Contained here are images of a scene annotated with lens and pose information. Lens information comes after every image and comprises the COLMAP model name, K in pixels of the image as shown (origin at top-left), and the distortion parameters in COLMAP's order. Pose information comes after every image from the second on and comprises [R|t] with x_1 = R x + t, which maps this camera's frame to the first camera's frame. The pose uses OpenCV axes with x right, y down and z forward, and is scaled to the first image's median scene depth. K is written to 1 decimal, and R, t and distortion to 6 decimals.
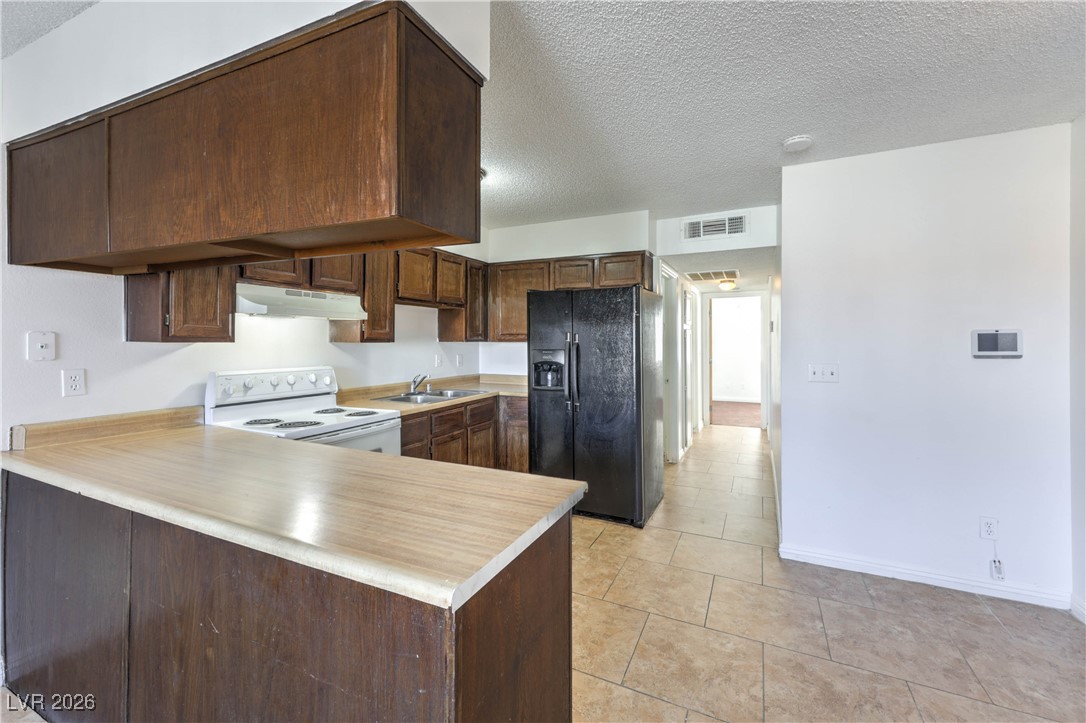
lens RADIAL K [[441.0, 0, 548.1], [0, 441.0, 342.2], [0, 0, 1]] dist [0.005448, 0.000147]
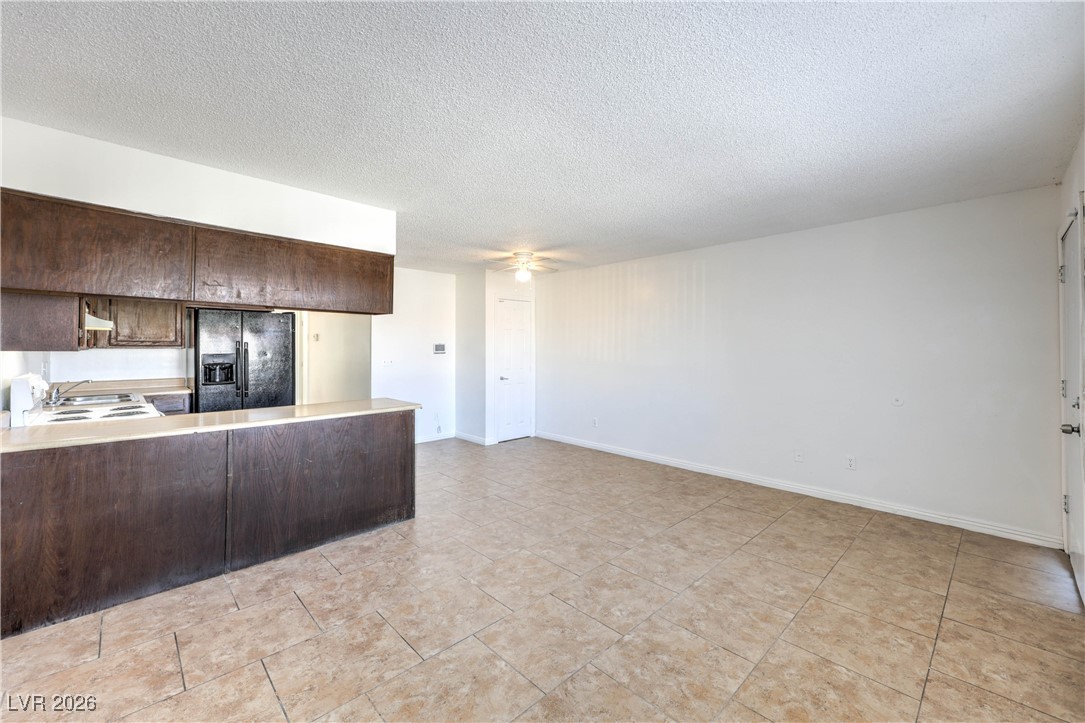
lens RADIAL K [[440.6, 0, 543.7], [0, 440.6, 353.8], [0, 0, 1]] dist [0.005448, 0.000147]
pose [[0.352919, -0.018533, 0.935470, -0.911847], [0.003576, 0.999823, 0.018459, -0.007819], [-0.935647, -0.003169, 0.352923, -0.408836]]
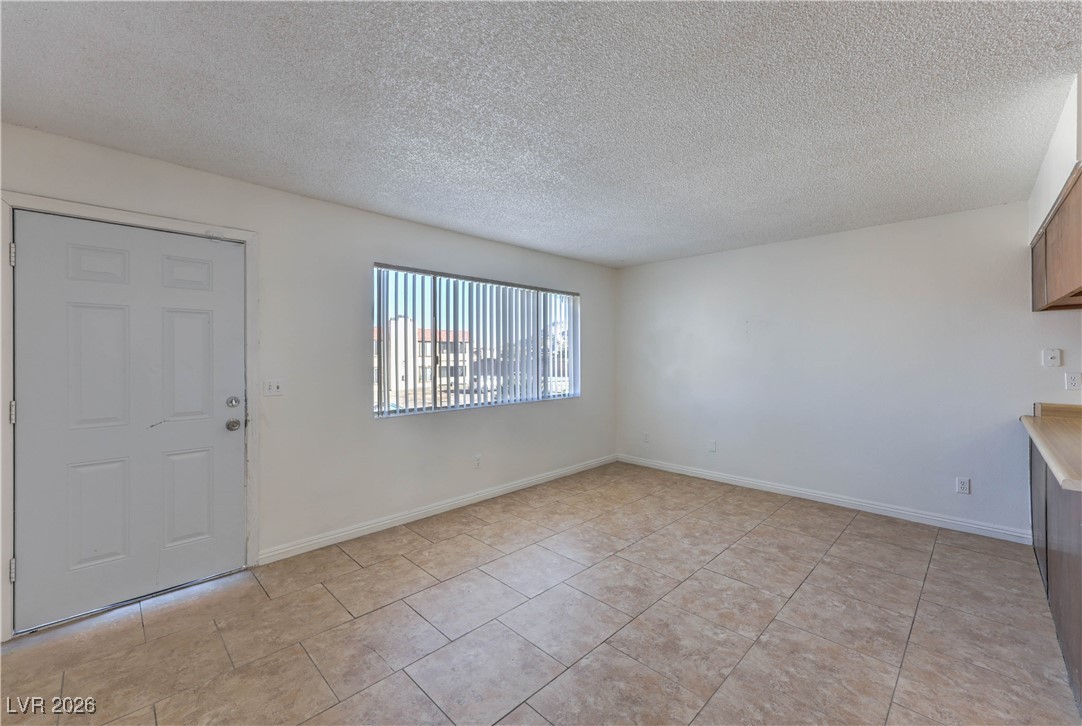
lens RADIAL K [[439.4, 0, 545.5], [0, 439.4, 353.9], [0, 0, 1]] dist [0.005448, 0.000147]
pose [[-0.329096, -0.006228, -0.944276, 0.571851], [0.002890, 0.999967, -0.007602, 0.001627], [0.944292, -0.005231, -0.329067, -0.133995]]
